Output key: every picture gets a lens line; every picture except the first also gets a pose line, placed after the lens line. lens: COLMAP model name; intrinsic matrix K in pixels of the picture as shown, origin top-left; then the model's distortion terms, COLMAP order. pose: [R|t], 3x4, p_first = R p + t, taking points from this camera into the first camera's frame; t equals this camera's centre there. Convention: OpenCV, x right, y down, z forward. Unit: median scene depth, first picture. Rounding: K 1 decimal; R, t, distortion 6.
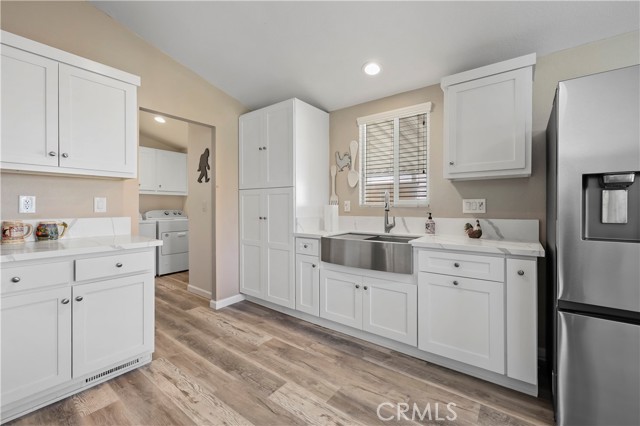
lens RADIAL K [[264.8, 0, 318.8], [0, 264.8, 210.2], [0, 0, 1]] dist [0.000575, 0.000312]
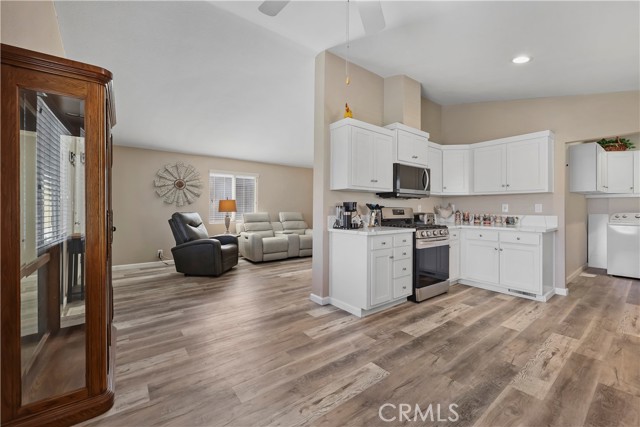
lens RADIAL K [[261.4, 0, 319.0], [0, 261.4, 206.4], [0, 0, 1]] dist [-0.000582, -0.000015]
pose [[-0.260871, -0.008563, -0.965336, 1.146321], [-0.014242, 0.999886, -0.005021, -0.002237], [0.965269, 0.012439, -0.260964, 0.046974]]
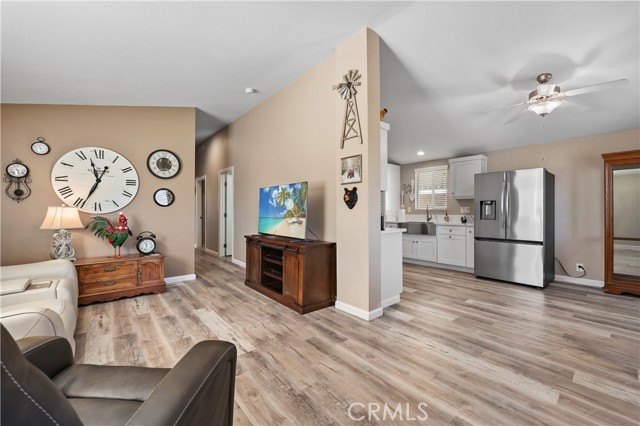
lens RADIAL K [[257.8, 0, 318.6], [0, 257.8, 211.3], [0, 0, 1]] dist [-0.000509, 0.000118]
pose [[0.976573, 0.003598, -0.215155, -0.210584], [-0.004888, 0.999973, -0.005462, 0.015818], [0.215130, 0.006386, 0.976565, -1.567499]]
